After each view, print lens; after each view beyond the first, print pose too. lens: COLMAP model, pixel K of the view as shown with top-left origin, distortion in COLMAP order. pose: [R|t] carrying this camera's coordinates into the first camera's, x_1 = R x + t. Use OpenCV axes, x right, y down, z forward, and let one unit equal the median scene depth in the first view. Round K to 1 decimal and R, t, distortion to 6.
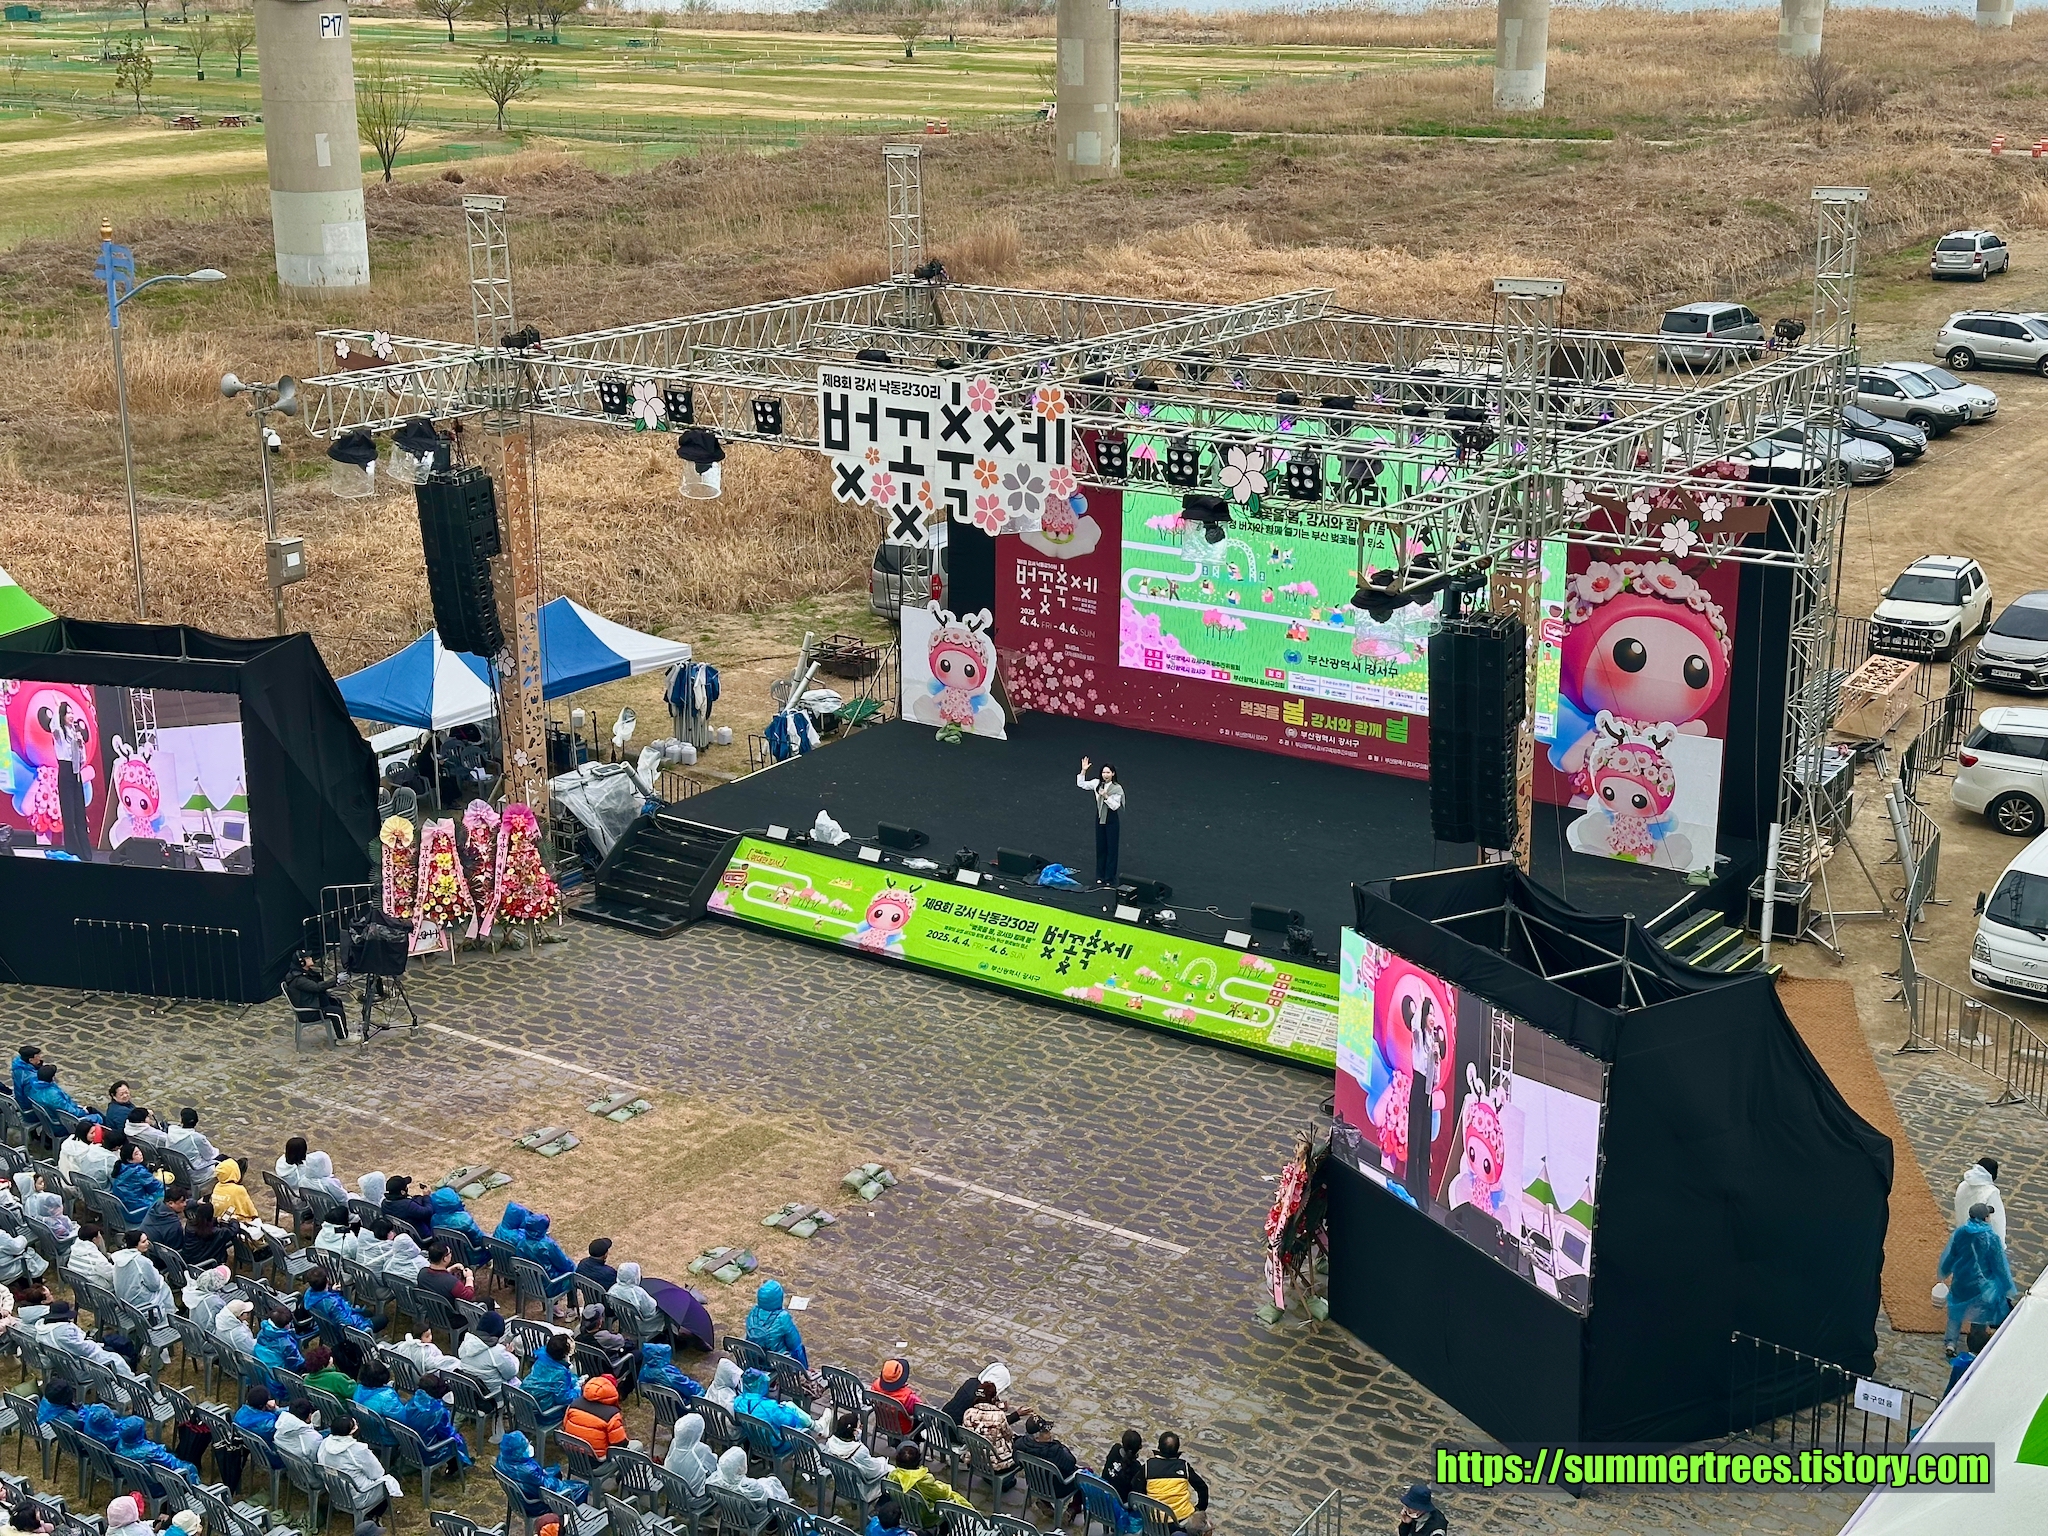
lens RADIAL K [[2828.3, 0, 1021.0], [0, 2828.3, 764.0], [0, 0, 1]] dist [0.151100, 0.000000]
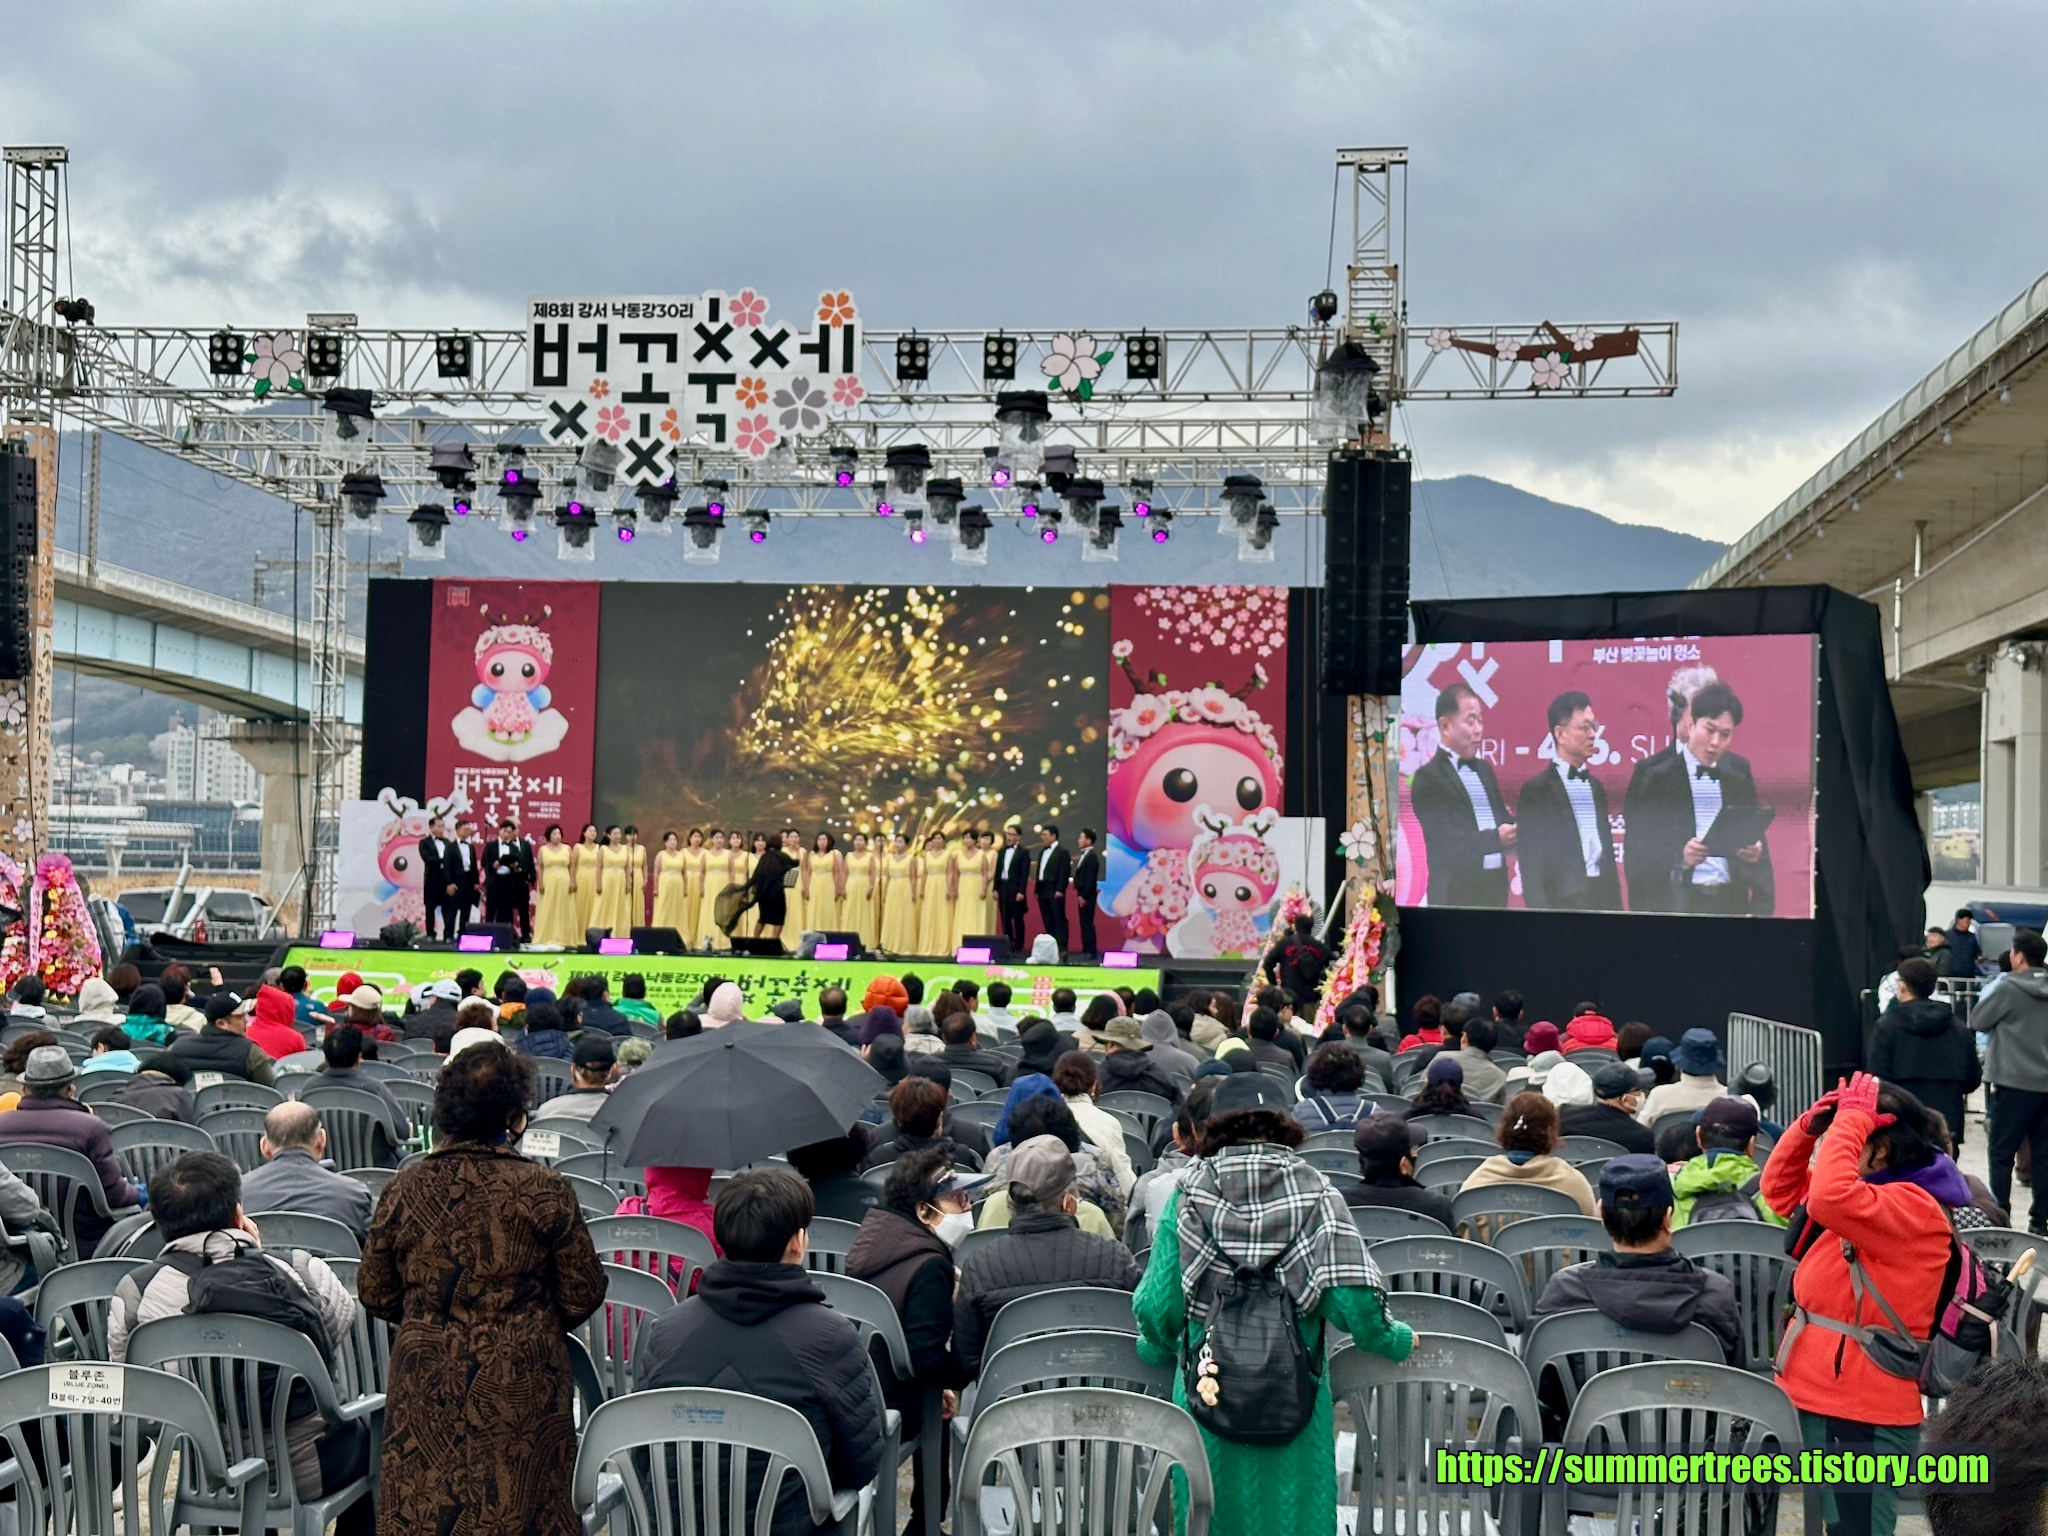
lens RADIAL K [[2828.3, 0, 1026.6], [0, 2828.3, 773.2], [0, 0, 1]] dist [0.151100, 0.000000]
pose [[0.880062, 0.045497, 0.472675, -0.354454], [0.115996, 0.944648, -0.306896, 0.299115], [-0.460474, 0.324916, 0.826071, 0.233906]]
